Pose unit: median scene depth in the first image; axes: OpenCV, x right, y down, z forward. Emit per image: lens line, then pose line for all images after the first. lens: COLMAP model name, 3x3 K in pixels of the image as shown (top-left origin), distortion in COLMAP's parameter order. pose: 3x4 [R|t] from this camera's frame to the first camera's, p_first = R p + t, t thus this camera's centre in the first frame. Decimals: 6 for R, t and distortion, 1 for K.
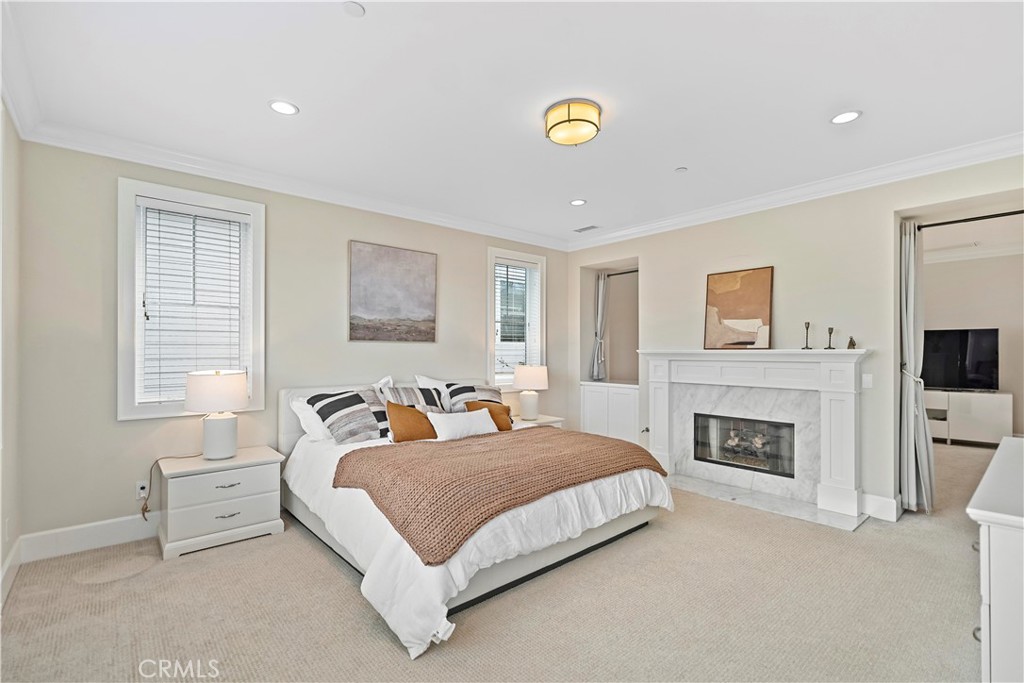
lens RADIAL K [[468.4, 0, 521.5], [0, 468.4, 341.7], [0, 0, 1]] dist [-0.002328, -0.000243]
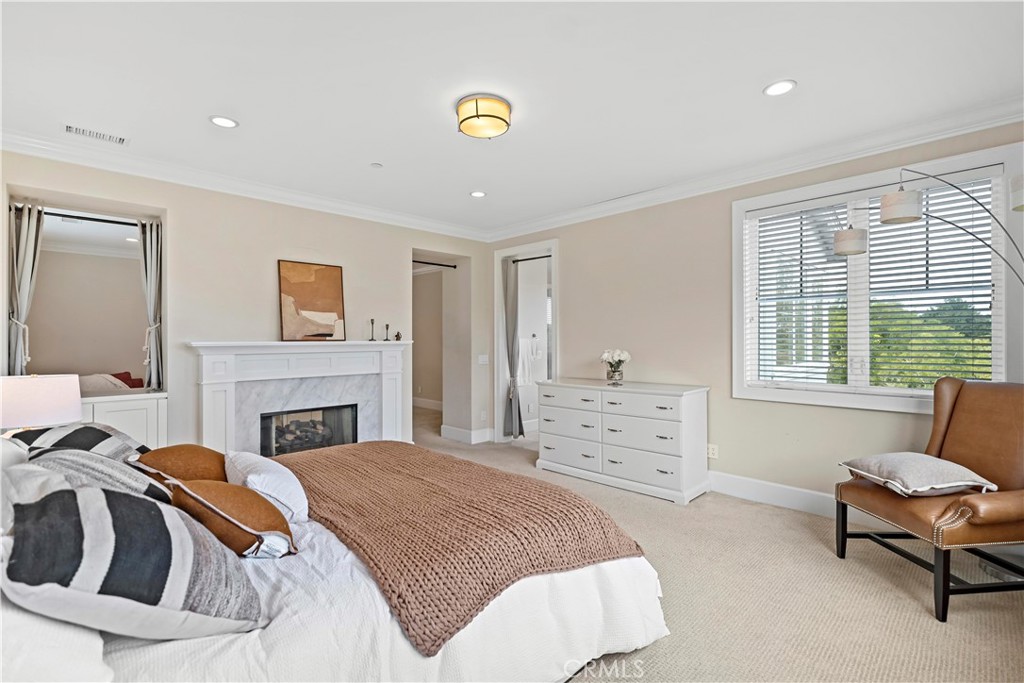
lens RADIAL K [[468.4, 0, 521.5], [0, 468.4, 341.7], [0, 0, 1]] dist [-0.002328, -0.000243]
pose [[-0.056997, -0.004842, 0.998363, -0.591173], [-0.013139, 0.999905, 0.004099, 0.007730], [-0.998288, -0.012884, -0.057056, 0.620503]]
